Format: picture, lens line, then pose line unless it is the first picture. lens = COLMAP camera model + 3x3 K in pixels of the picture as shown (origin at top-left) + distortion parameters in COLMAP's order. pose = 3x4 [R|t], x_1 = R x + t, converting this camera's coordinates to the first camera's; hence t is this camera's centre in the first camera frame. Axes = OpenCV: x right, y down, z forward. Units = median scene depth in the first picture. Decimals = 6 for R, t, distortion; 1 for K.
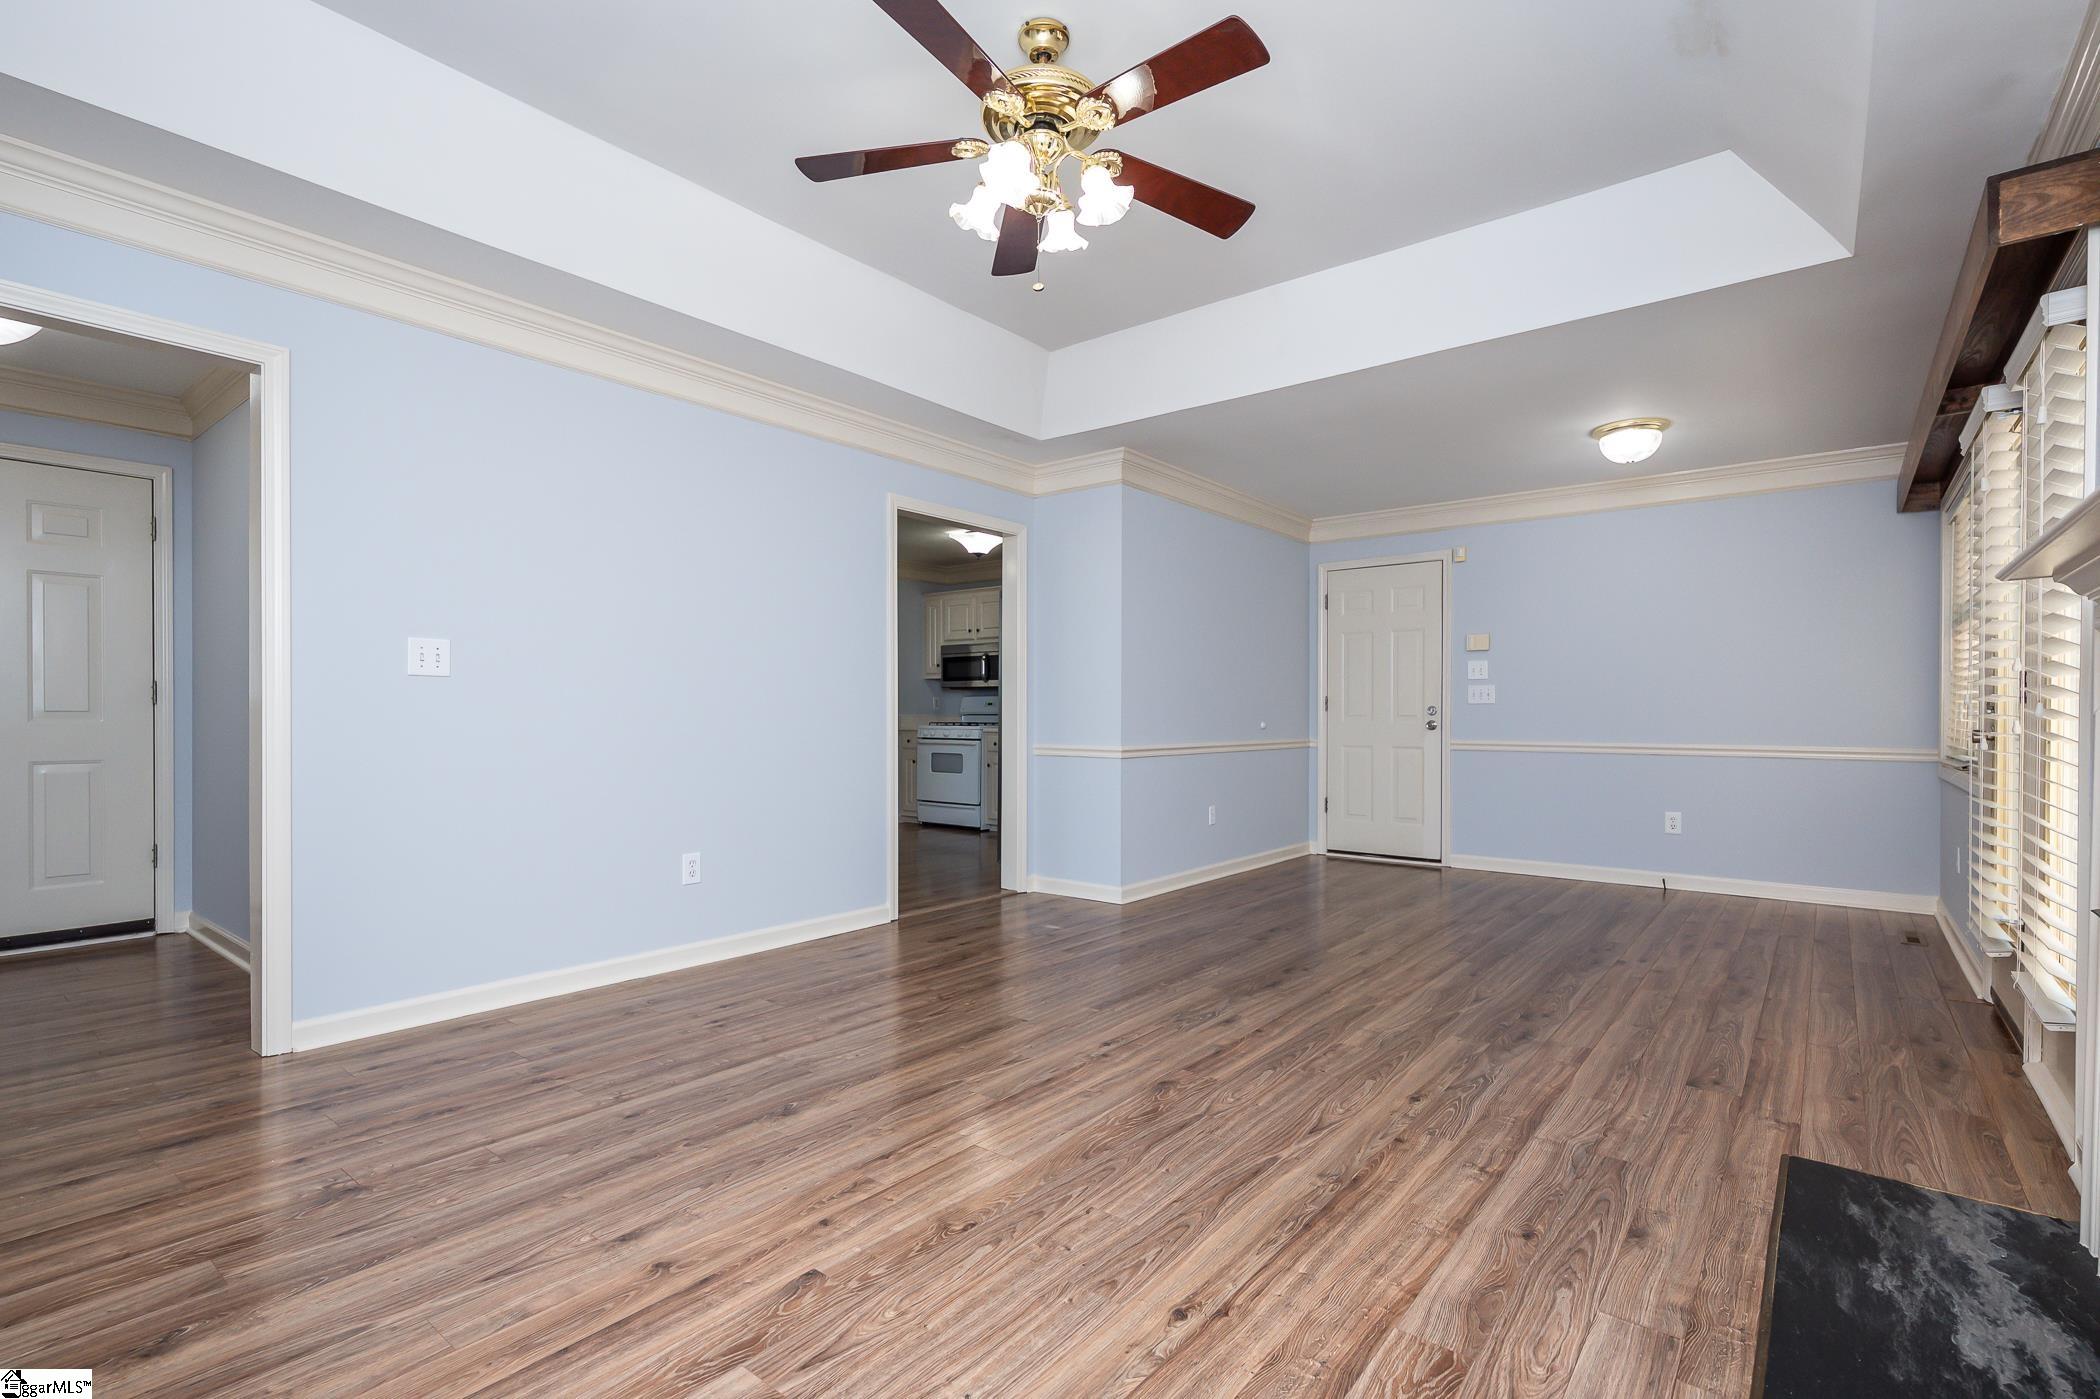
lens RADIAL K [[966.4, 0, 1040.3], [0, 966.4, 713.1], [0, 0, 1]] dist [0.001896, 0.000955]
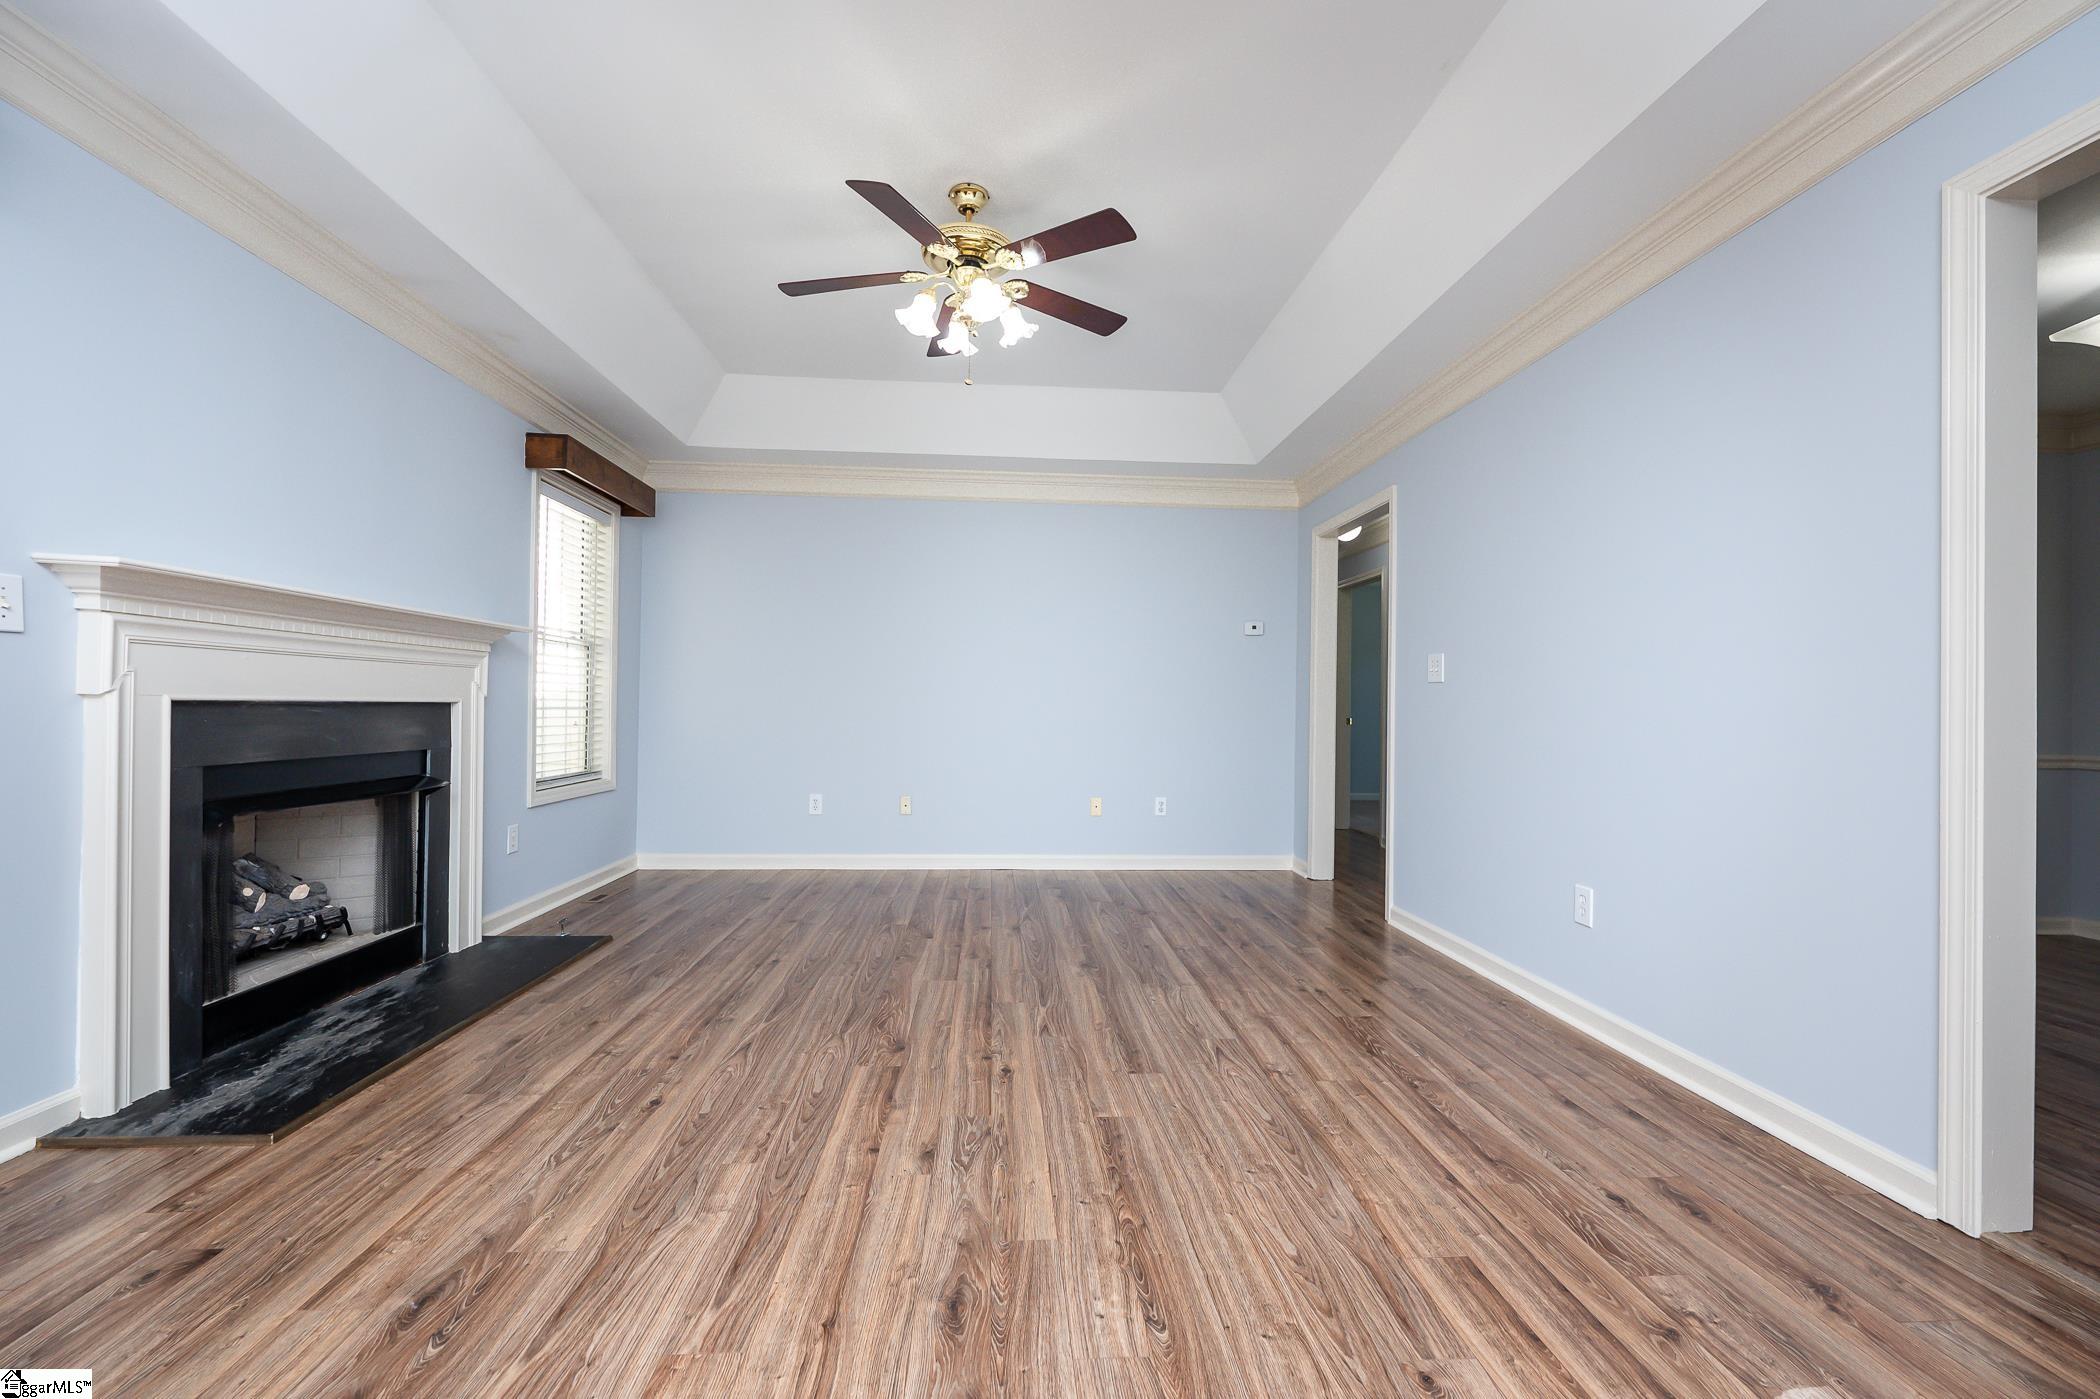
lens RADIAL K [[840.8, 0, 1042.3], [0, 840.8, 698.7], [0, 0, 1]] dist [-0.003969, 0.000553]
pose [[-0.729803, -0.019137, -0.683390, 0.702477], [-0.014086, 0.999817, -0.012955, 0.010064], [0.683513, 0.000171, -0.729938, 1.918900]]
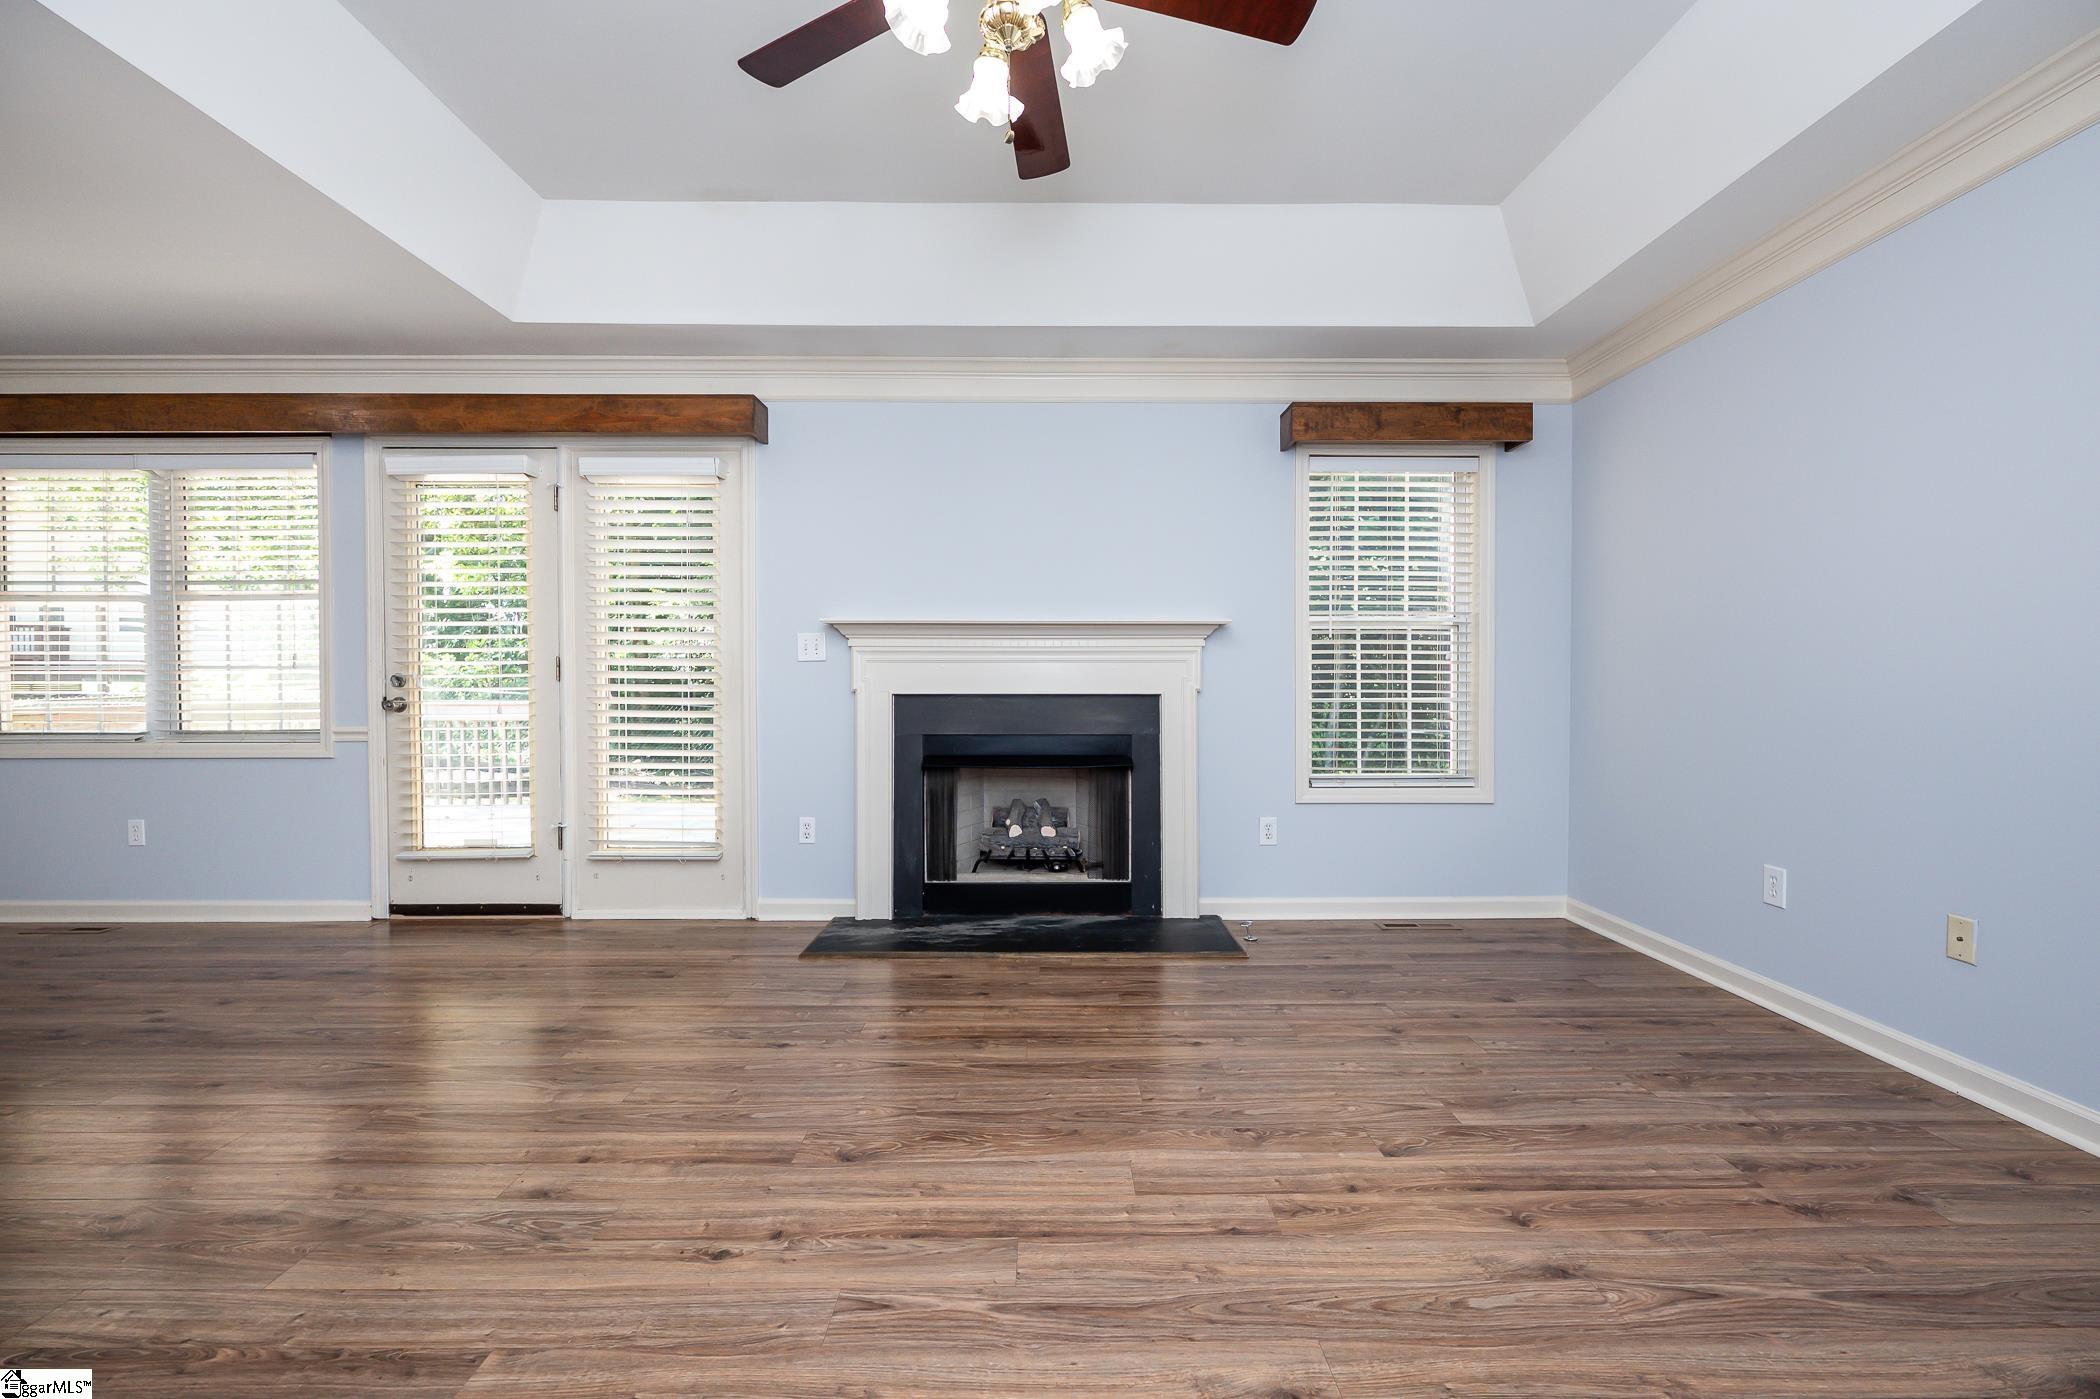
lens RADIAL K [[840.8, 0, 1068.0], [0, 840.8, 698.6], [0, 0, 1]] dist [-0.003969, 0.000553]
pose [[-0.650327, -0.016516, 0.759475, -0.543403], [-0.002979, 0.999811, 0.019192, -0.007625], [-0.759649, 0.010219, -0.650253, 1.410114]]
